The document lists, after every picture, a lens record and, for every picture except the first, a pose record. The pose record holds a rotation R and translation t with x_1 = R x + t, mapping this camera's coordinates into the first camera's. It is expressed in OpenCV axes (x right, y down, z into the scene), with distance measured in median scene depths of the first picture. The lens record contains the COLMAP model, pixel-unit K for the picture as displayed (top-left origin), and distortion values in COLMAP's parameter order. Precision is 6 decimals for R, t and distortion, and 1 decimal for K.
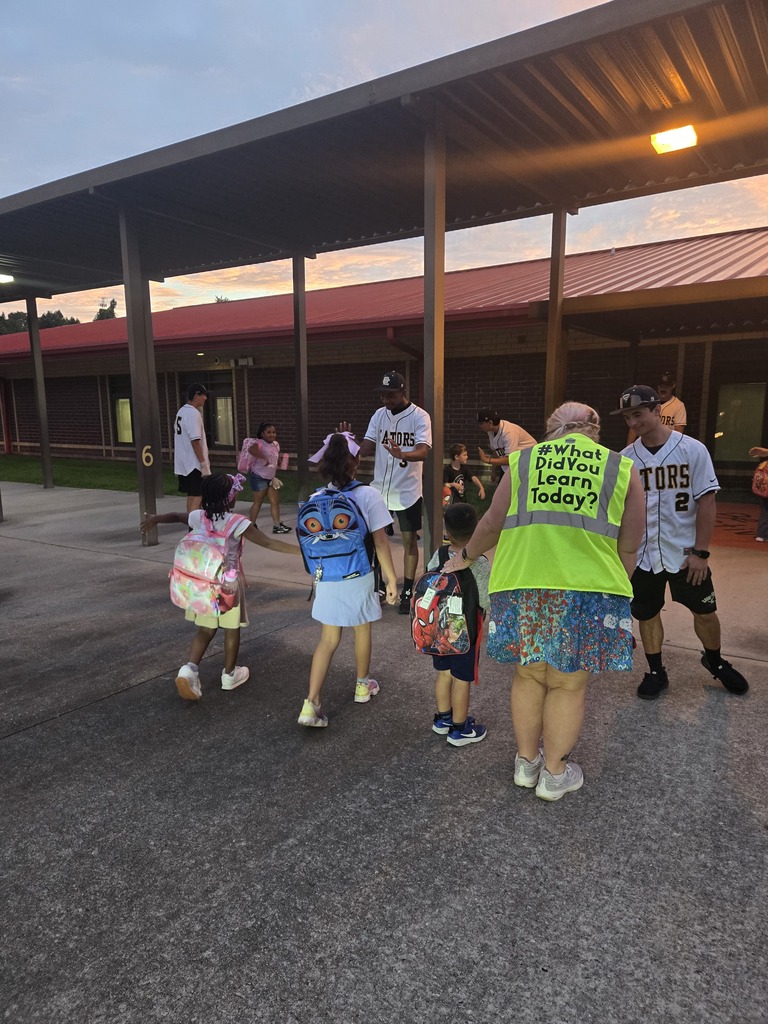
lens RADIAL K [[682.2, 0, 381.8], [0, 682.2, 526.1], [0, 0, 1]] dist [0.061895, -0.035626]
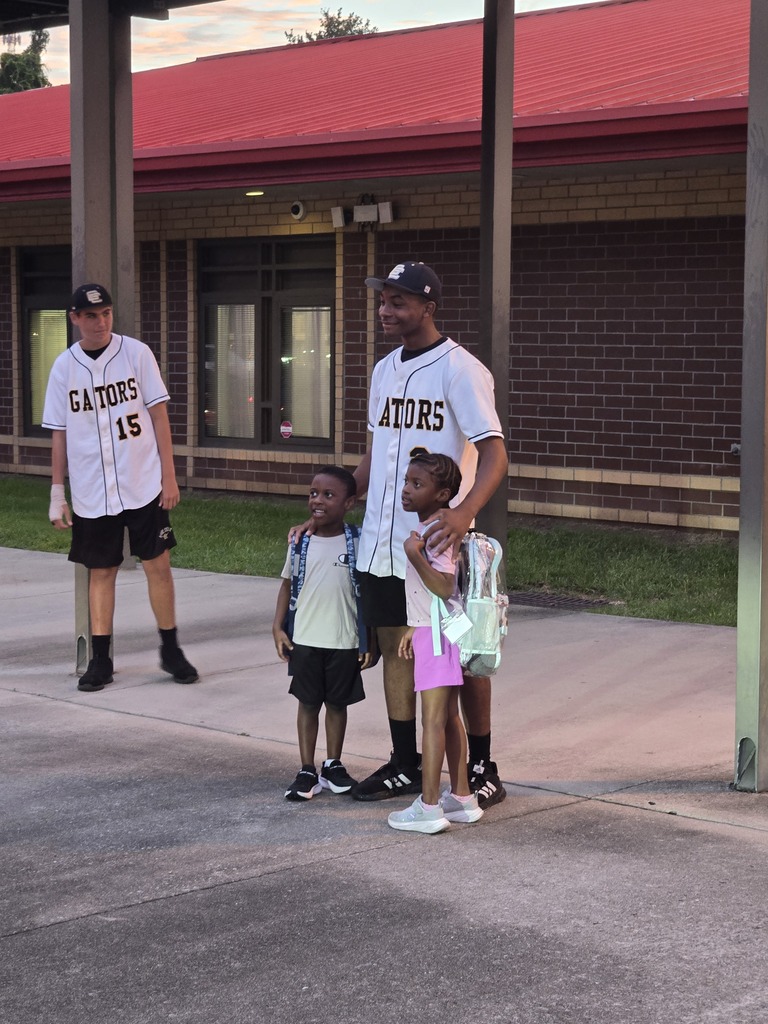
lens RADIAL K [[2229.9, 0, 384.0], [0, 2229.9, 512.0], [0, 0, 1]] dist [-0.106990, 2.096089]
pose [[0.979090, 0.028230, -0.201461, 0.125760], [-0.046388, 0.995216, -0.085989, 0.051671], [0.198070, 0.093536, 0.975715, -0.350535]]
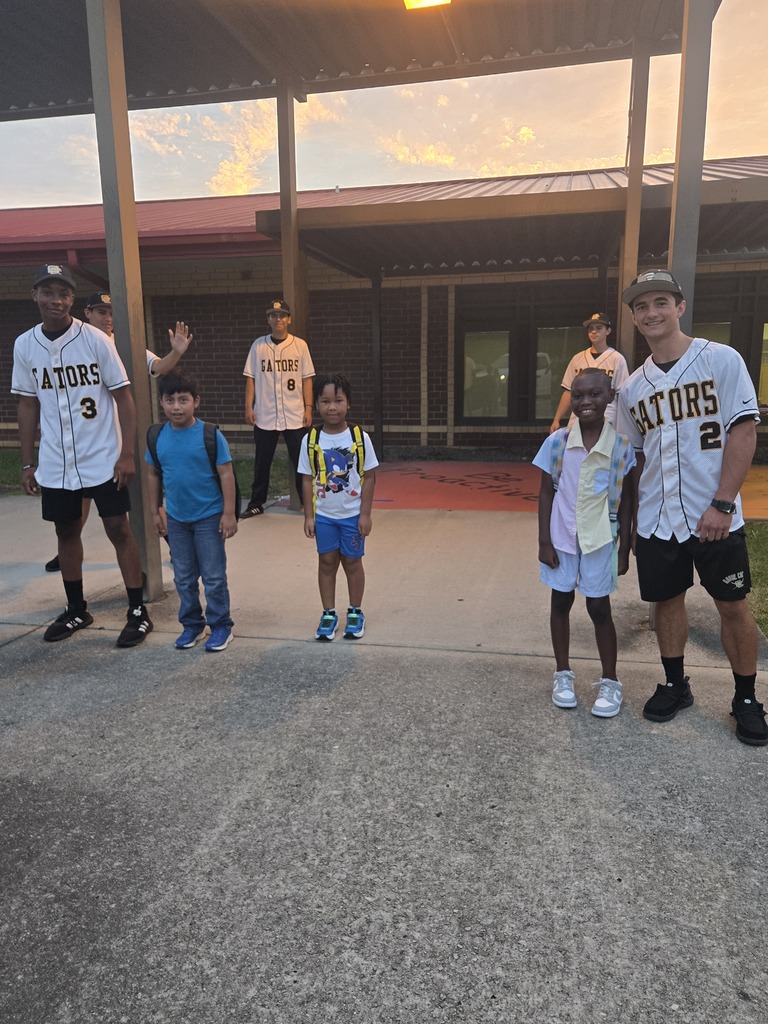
lens RADIAL K [[722.0, 0, 384.0], [0, 722.0, 512.0], [0, 0, 1]] dist [0.025276, -0.002192]
pose [[0.928279, -0.073720, 0.364505, 0.037647], [0.067567, 0.997275, 0.029624, -0.005268], [-0.365695, -0.002870, 0.930730, 0.254622]]
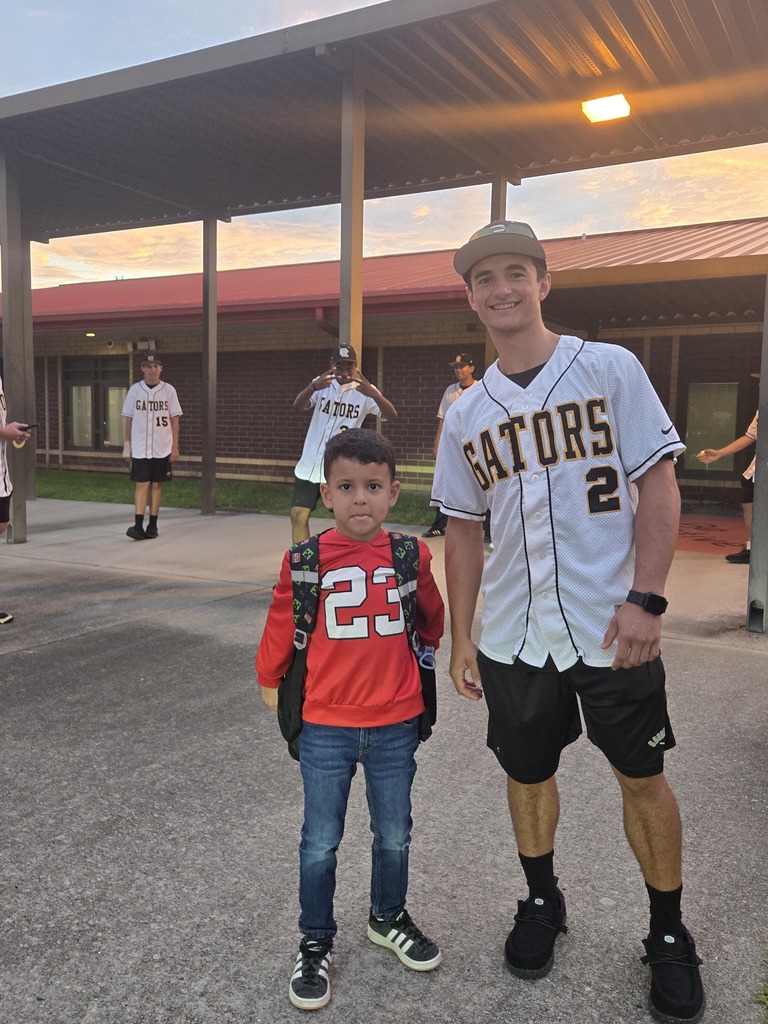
lens RADIAL K [[873.4, 0, 384.0], [0, 873.4, 512.0], [0, 0, 1]] dist [0.045374, -0.005748]
pose [[0.997429, 0.021821, 0.068265, 0.047032], [-0.016475, 0.996823, -0.077920, 0.092367], [-0.069748, 0.076595, 0.994620, -0.134437]]
